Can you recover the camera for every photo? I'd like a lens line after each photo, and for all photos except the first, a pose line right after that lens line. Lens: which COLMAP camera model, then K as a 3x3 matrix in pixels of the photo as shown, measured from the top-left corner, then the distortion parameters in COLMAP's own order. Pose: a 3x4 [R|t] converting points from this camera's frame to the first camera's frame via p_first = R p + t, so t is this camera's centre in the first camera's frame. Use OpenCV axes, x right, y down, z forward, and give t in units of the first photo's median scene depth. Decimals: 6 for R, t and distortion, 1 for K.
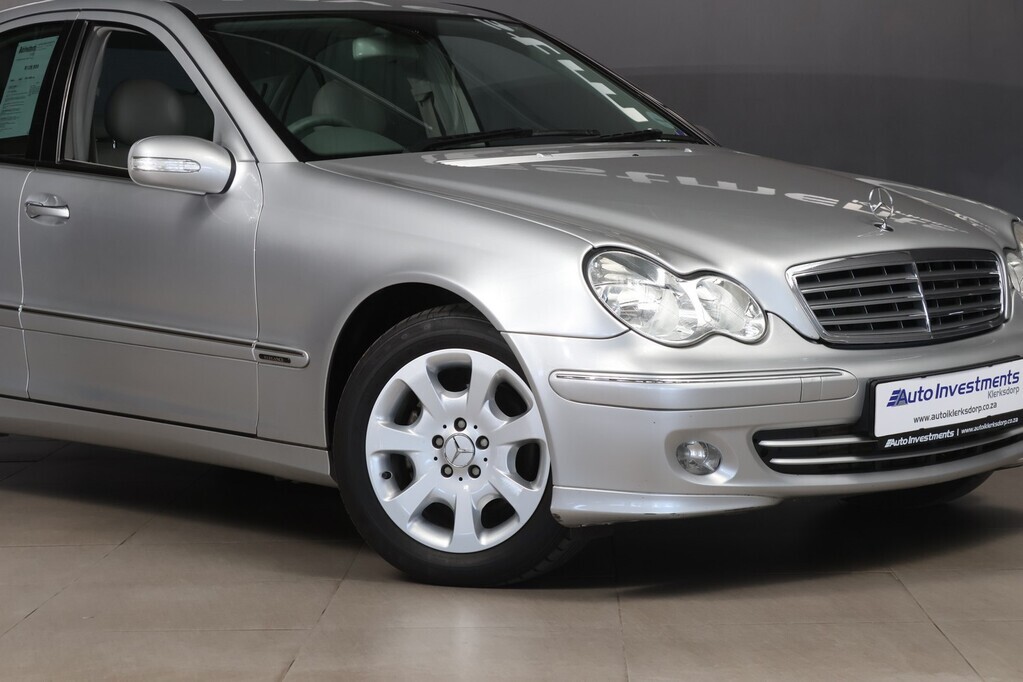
lens RADIAL K [[2554.3, 0, 511.5], [0, 2554.3, 341.0], [0, 0, 1]] dist [0.044107, 0.422032]
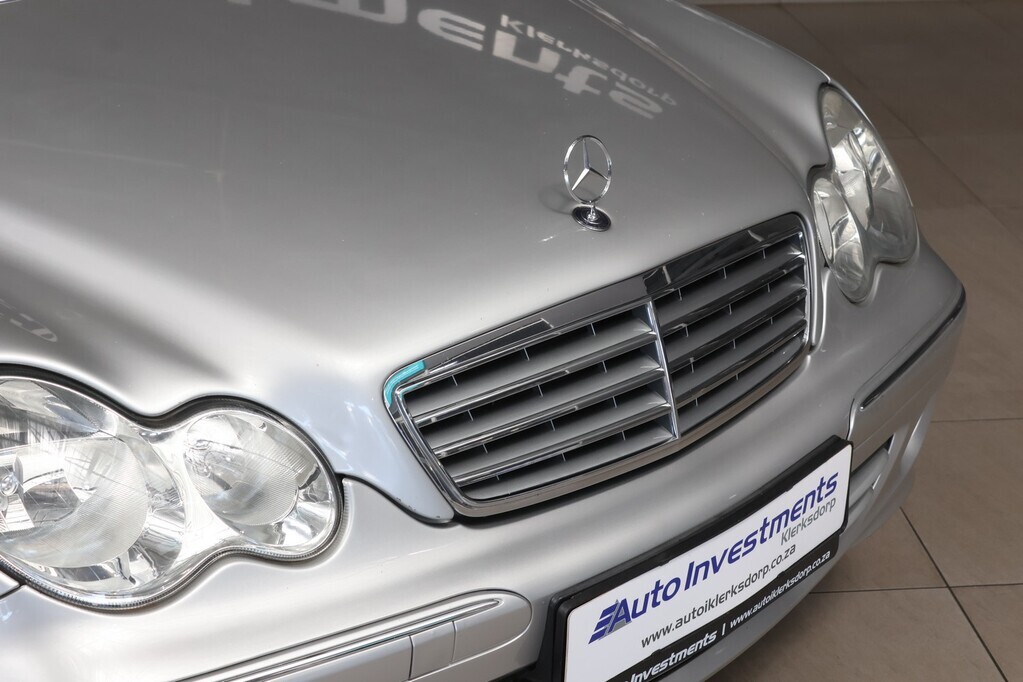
lens RADIAL K [[2186.6, 0, 511.5], [0, 2186.6, 341.0], [0, 0, 1]] dist [-0.010422, -0.098020]
pose [[0.993791, -0.019217, 0.109592, 0.085253], [-0.012843, 0.958576, 0.284547, -0.146255], [-0.110521, -0.284188, 0.952377, 0.605557]]
